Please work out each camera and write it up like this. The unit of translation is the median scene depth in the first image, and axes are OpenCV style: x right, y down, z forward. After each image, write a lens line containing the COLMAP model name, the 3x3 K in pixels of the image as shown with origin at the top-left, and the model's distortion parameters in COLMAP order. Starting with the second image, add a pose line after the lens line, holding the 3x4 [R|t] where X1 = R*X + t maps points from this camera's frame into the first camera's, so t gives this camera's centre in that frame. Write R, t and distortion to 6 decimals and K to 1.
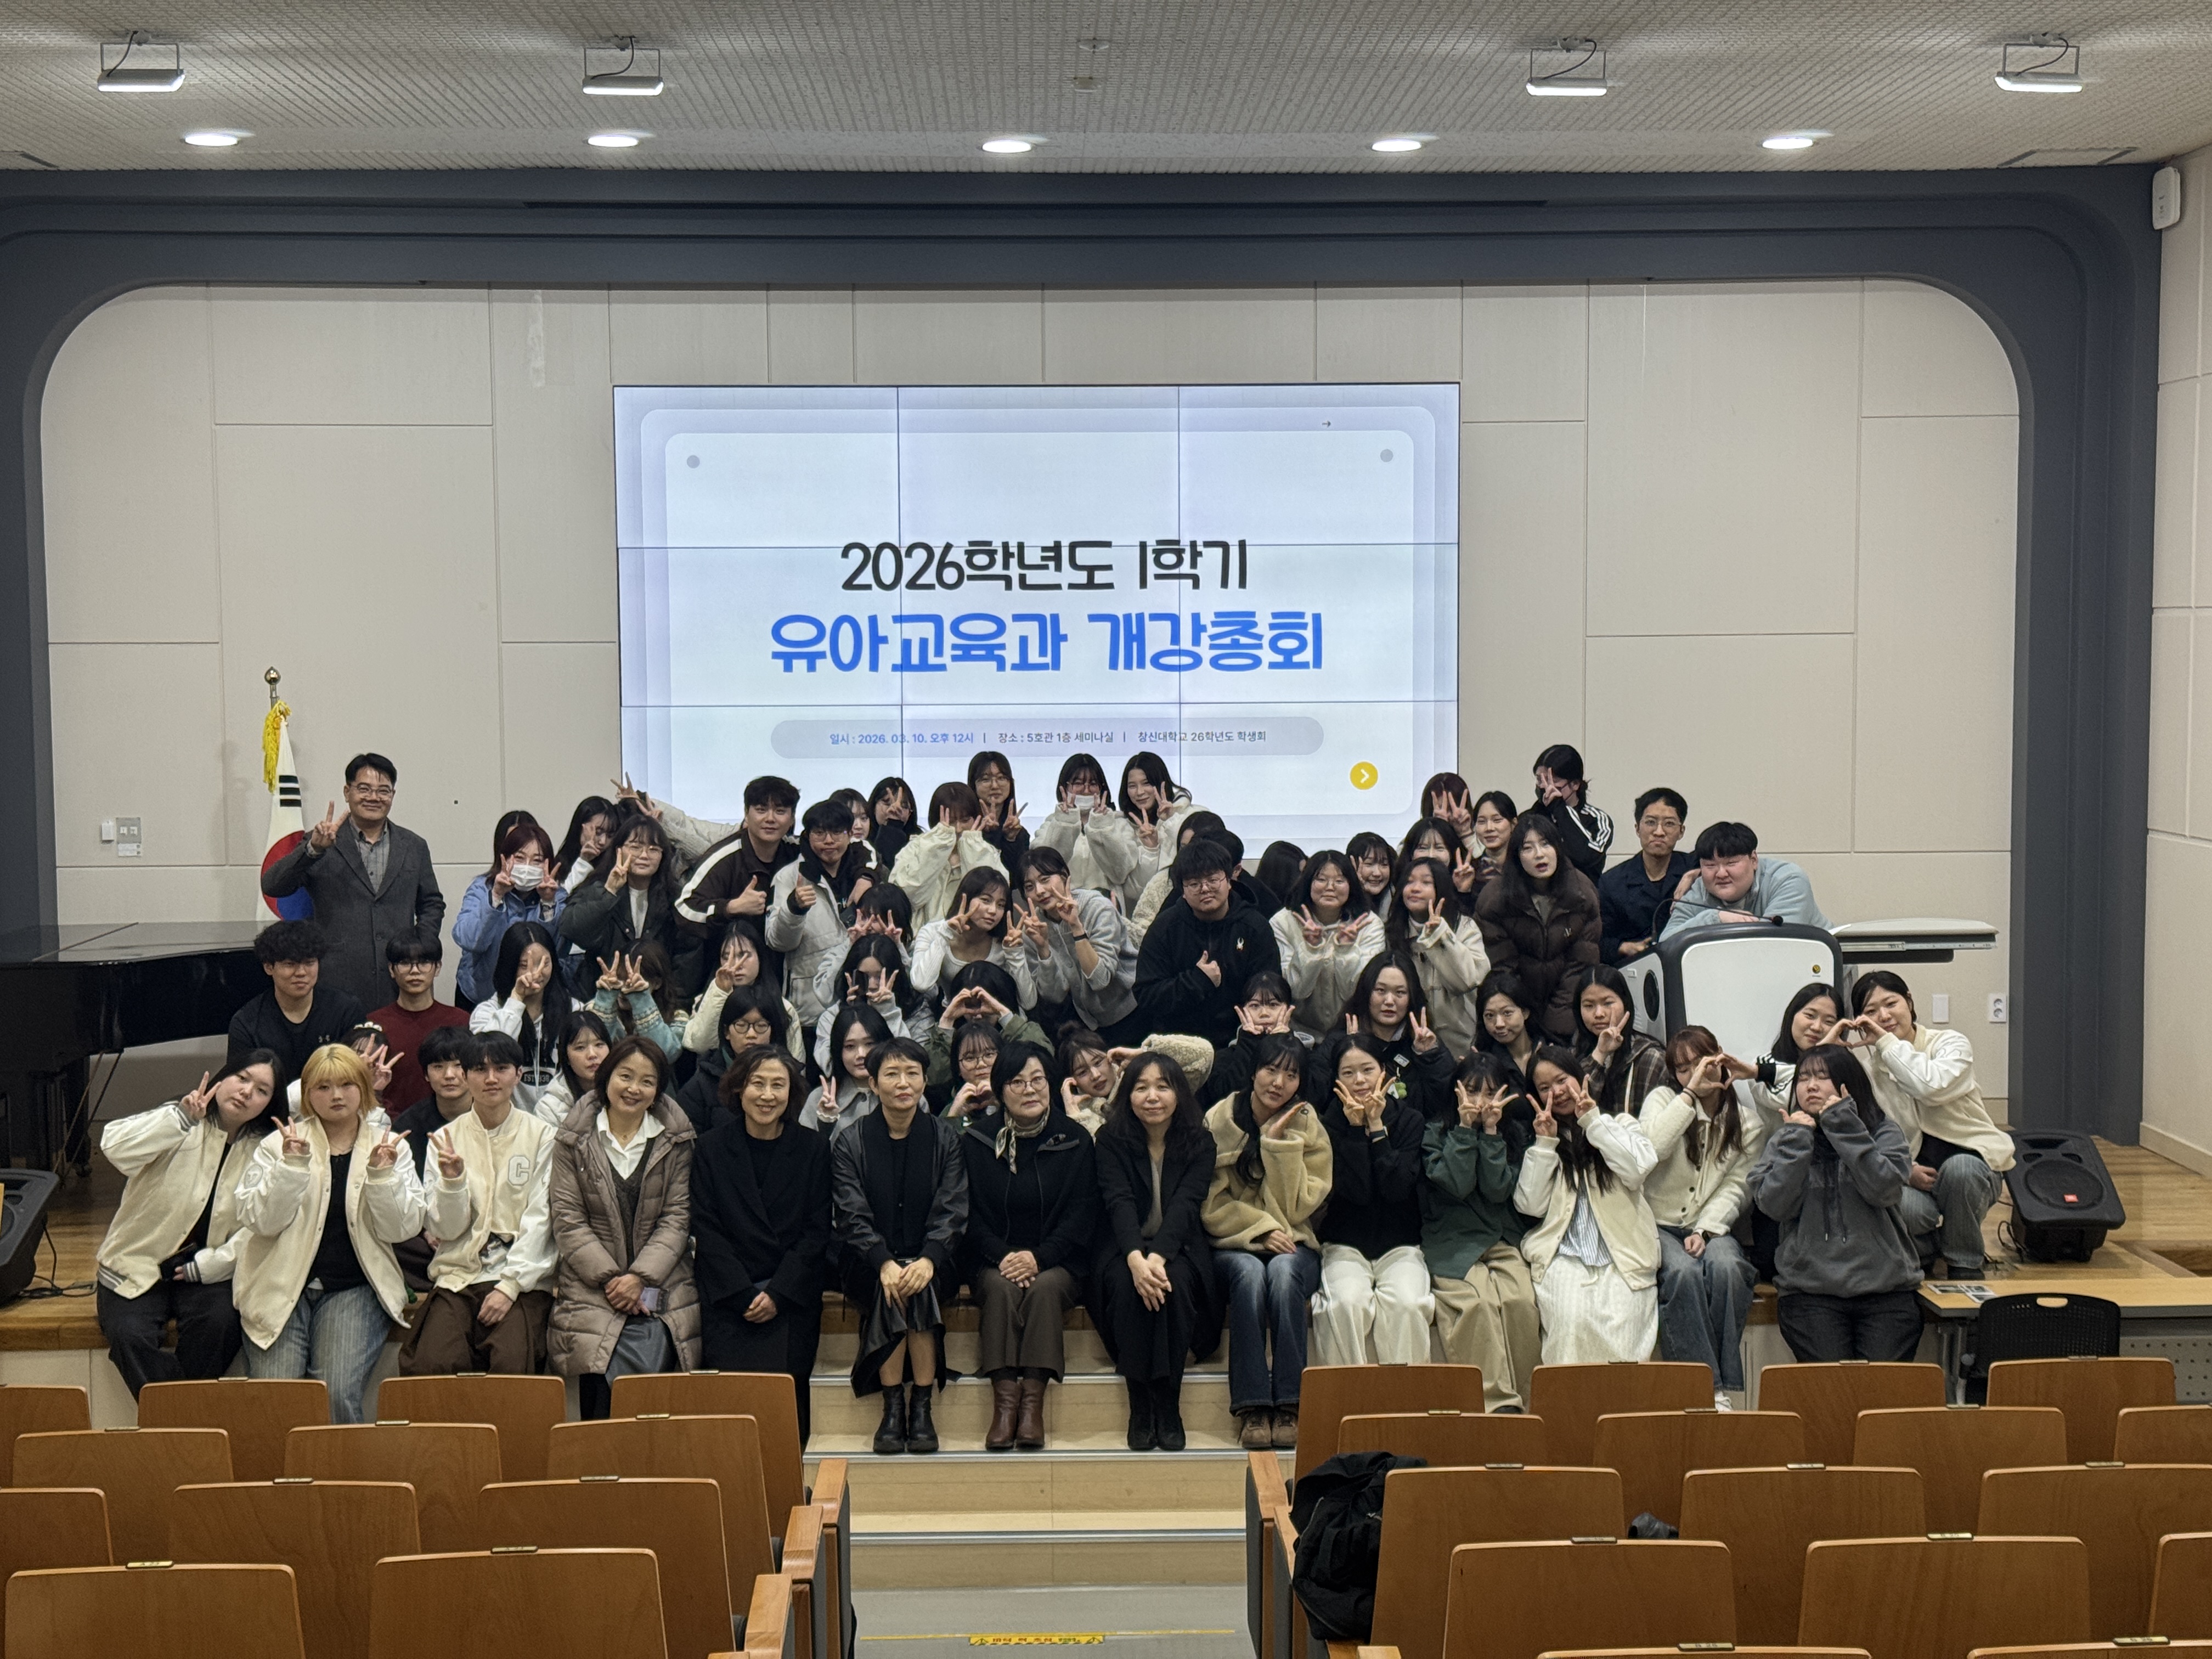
lens RADIAL K [[3034.0, 0, 1106.0], [0, 3034.0, 829.5], [0, 0, 1]] dist [0.138245, 0.064446]
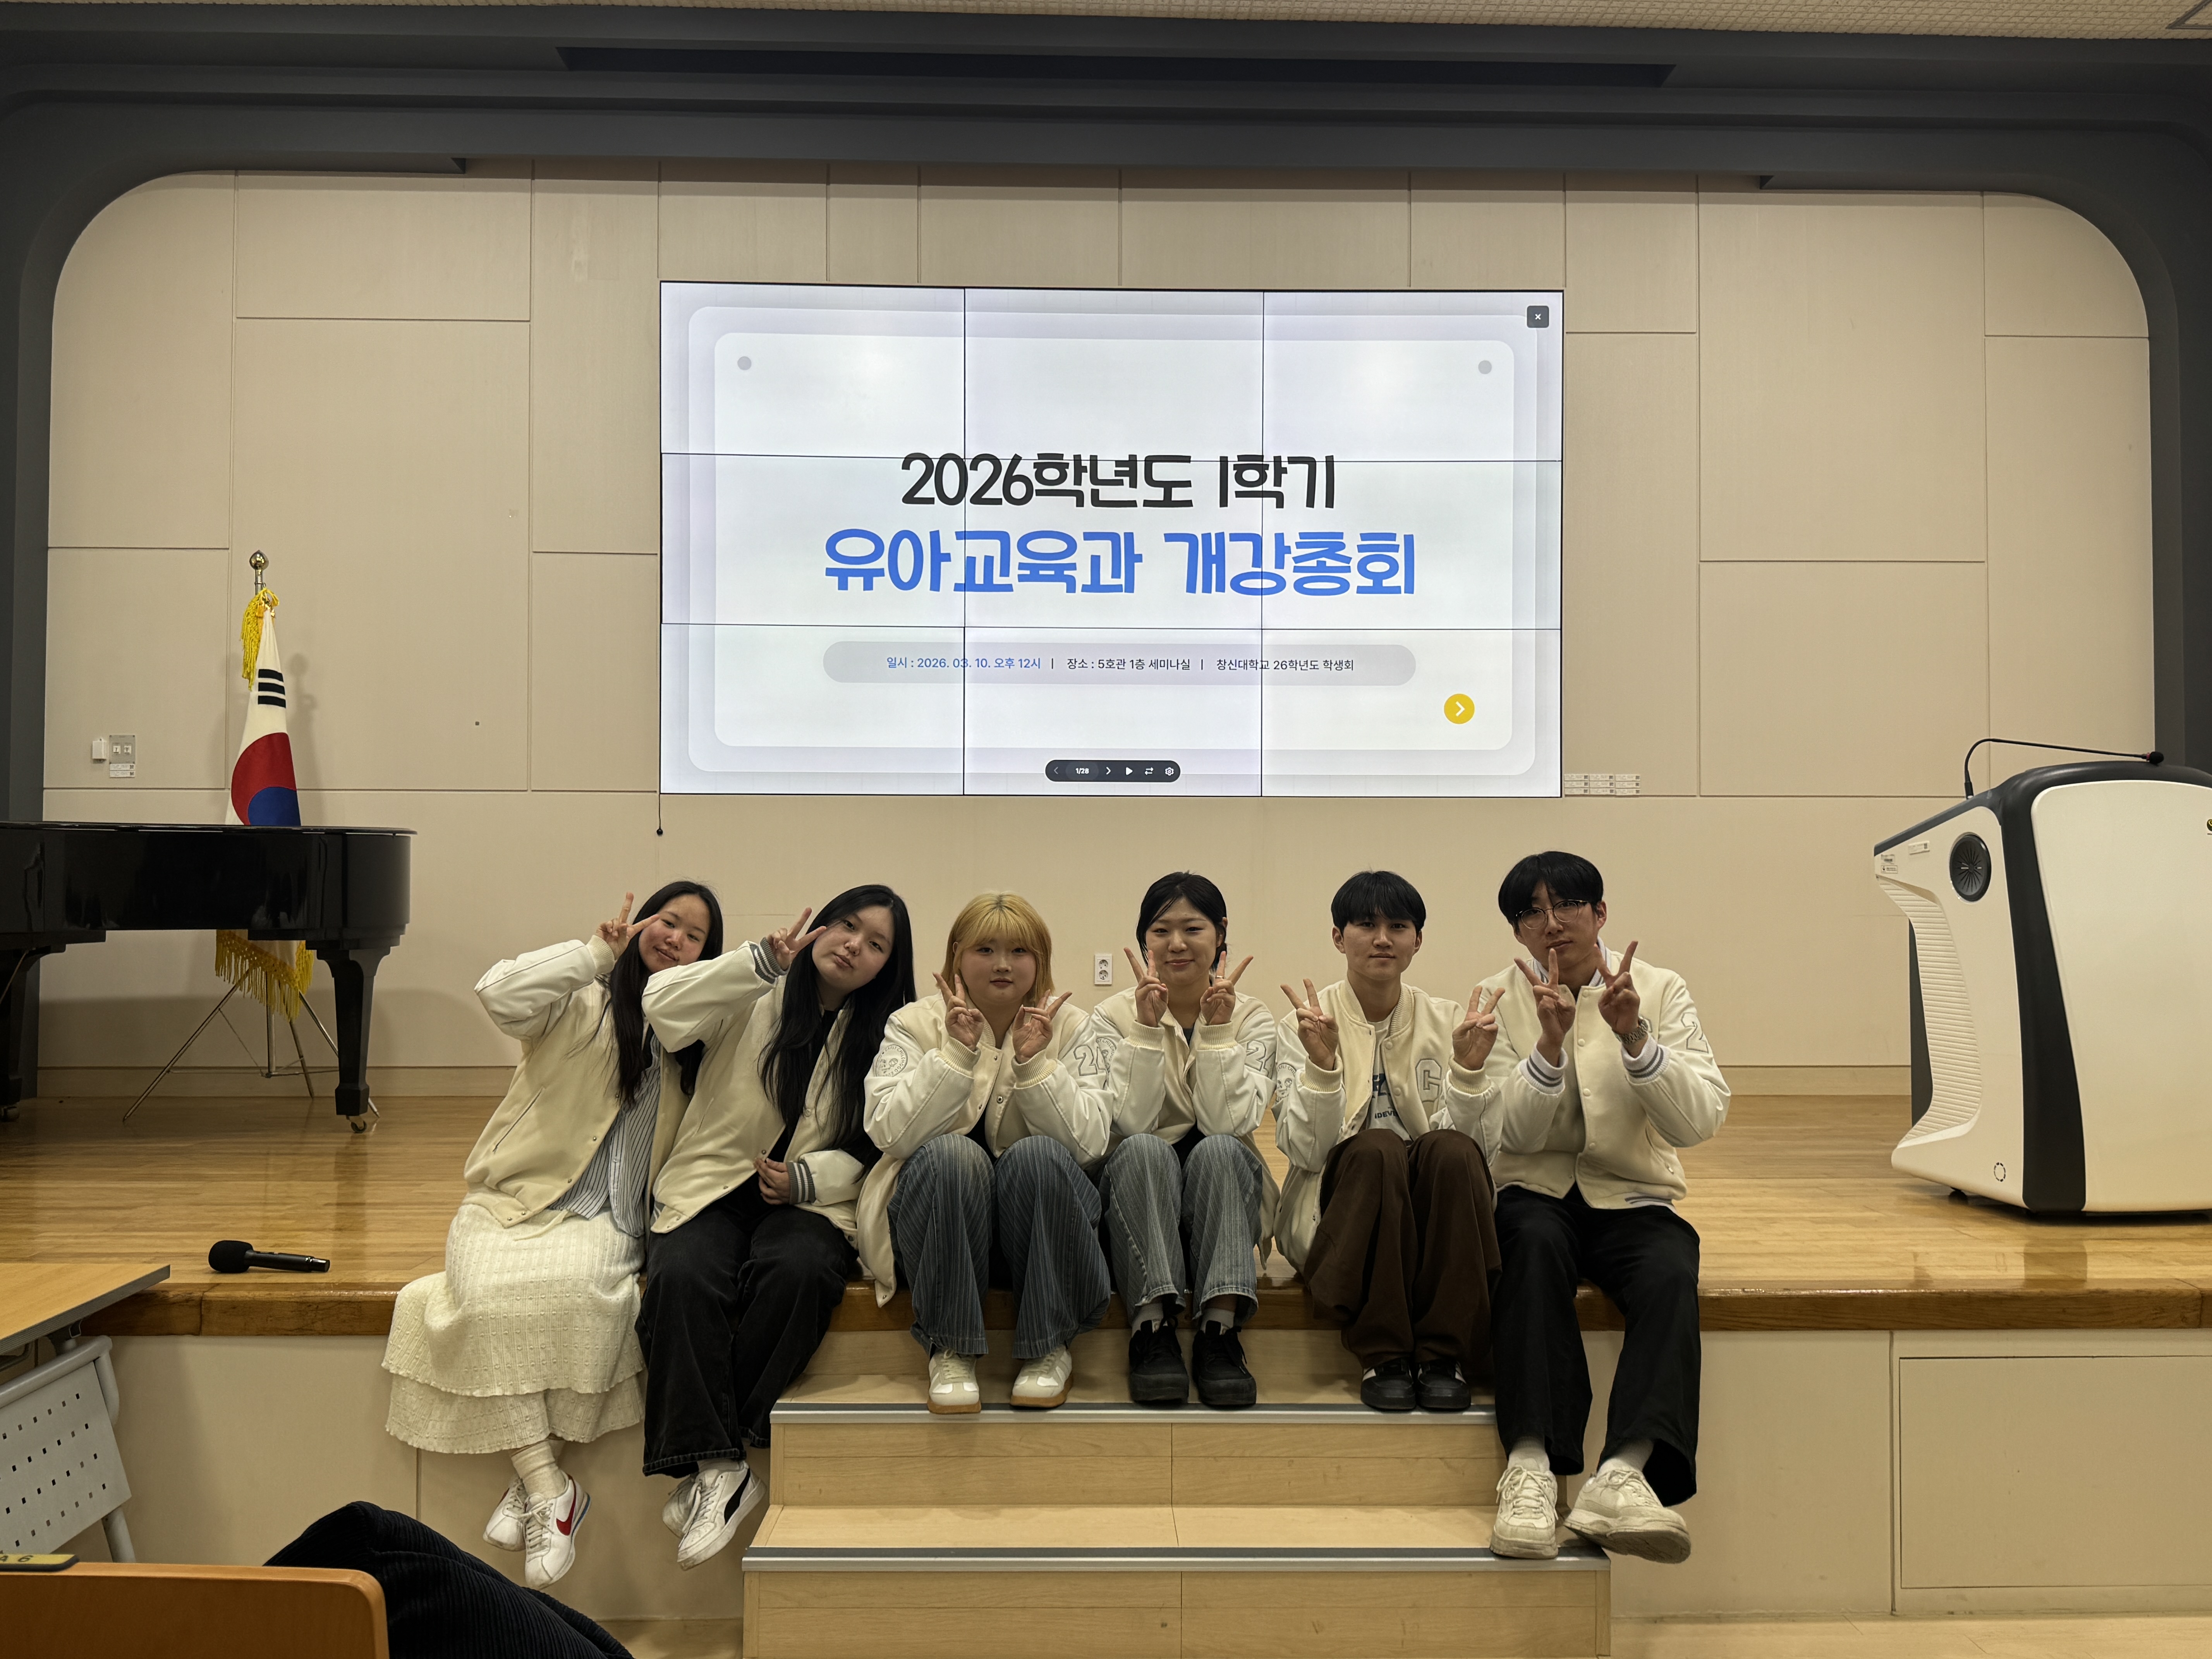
lens RADIAL K [[1795.4, 0, 1106.0], [0, 1795.4, 829.5], [0, 0, 1]] dist [0.148253, -0.252271]
pose [[0.999950, 0.009946, 0.000494, -0.023363], [-0.009863, 0.995997, -0.088836, 0.069876], [-0.001375, 0.088827, 0.996046, 0.454501]]
